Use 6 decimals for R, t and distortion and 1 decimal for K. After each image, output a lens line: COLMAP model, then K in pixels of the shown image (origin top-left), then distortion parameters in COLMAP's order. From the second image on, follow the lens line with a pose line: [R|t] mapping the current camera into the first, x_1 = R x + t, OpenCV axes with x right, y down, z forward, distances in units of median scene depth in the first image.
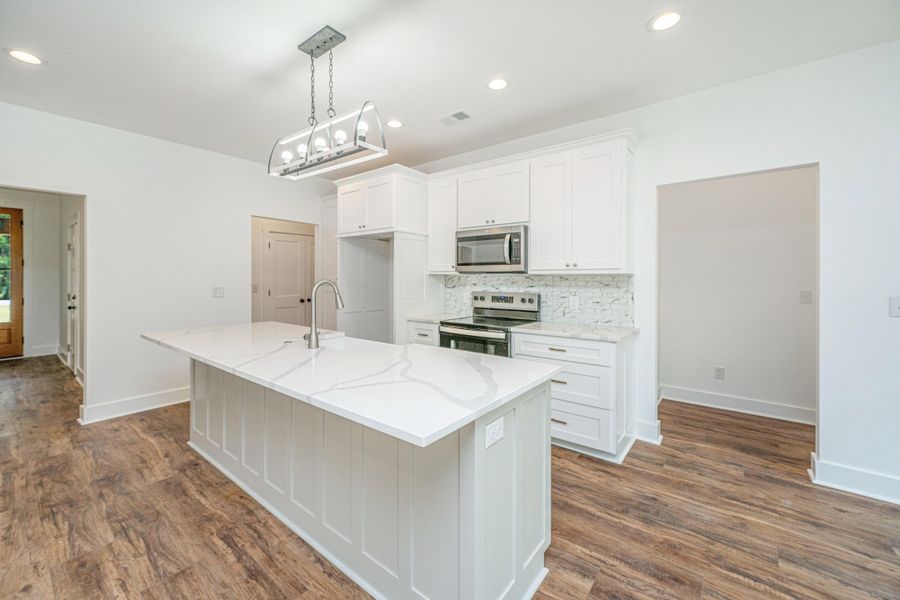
lens RADIAL K [[359.9, 0, 450.6], [0, 359.9, 285.5], [0, 0, 1]] dist [-0.001028, -0.000249]
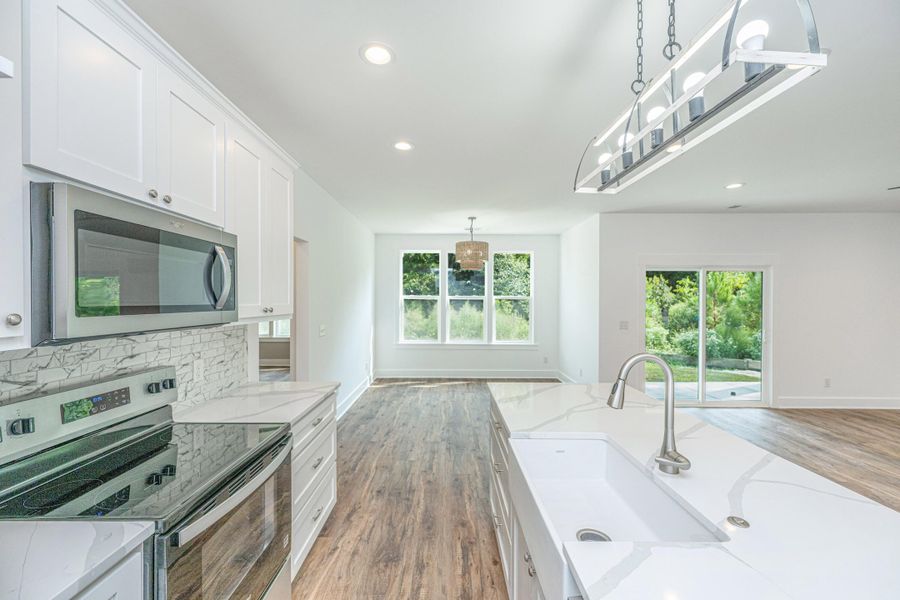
lens RADIAL K [[356.0, 0, 450.0], [0, 356.0, 300.0], [0, 0, 1]] dist [0.000544, 0.000146]
pose [[-0.617950, 0.000694, 0.786217, -0.647886], [0.016490, 0.999791, 0.012079, -0.116631], [-0.786045, 0.020429, -0.617832, 1.699466]]
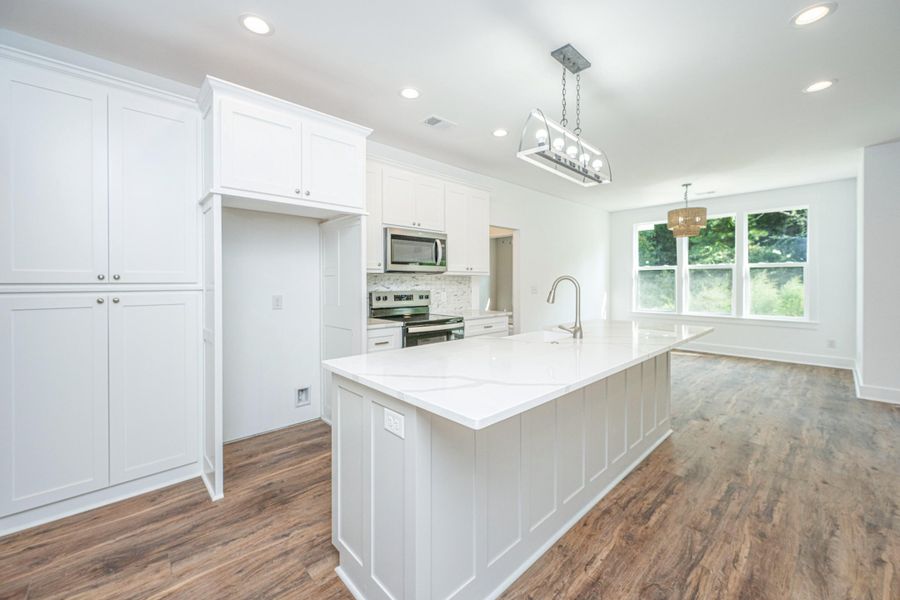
lens RADIAL K [[359.9, 0, 450.6], [0, 359.9, 285.5], [0, 0, 1]] dist [-0.001028, -0.000249]
pose [[0.153703, -0.008959, 0.988077, -1.595369], [0.024465, 0.999687, 0.005258, 0.001097], [-0.987814, 0.023365, 0.153874, 1.264498]]
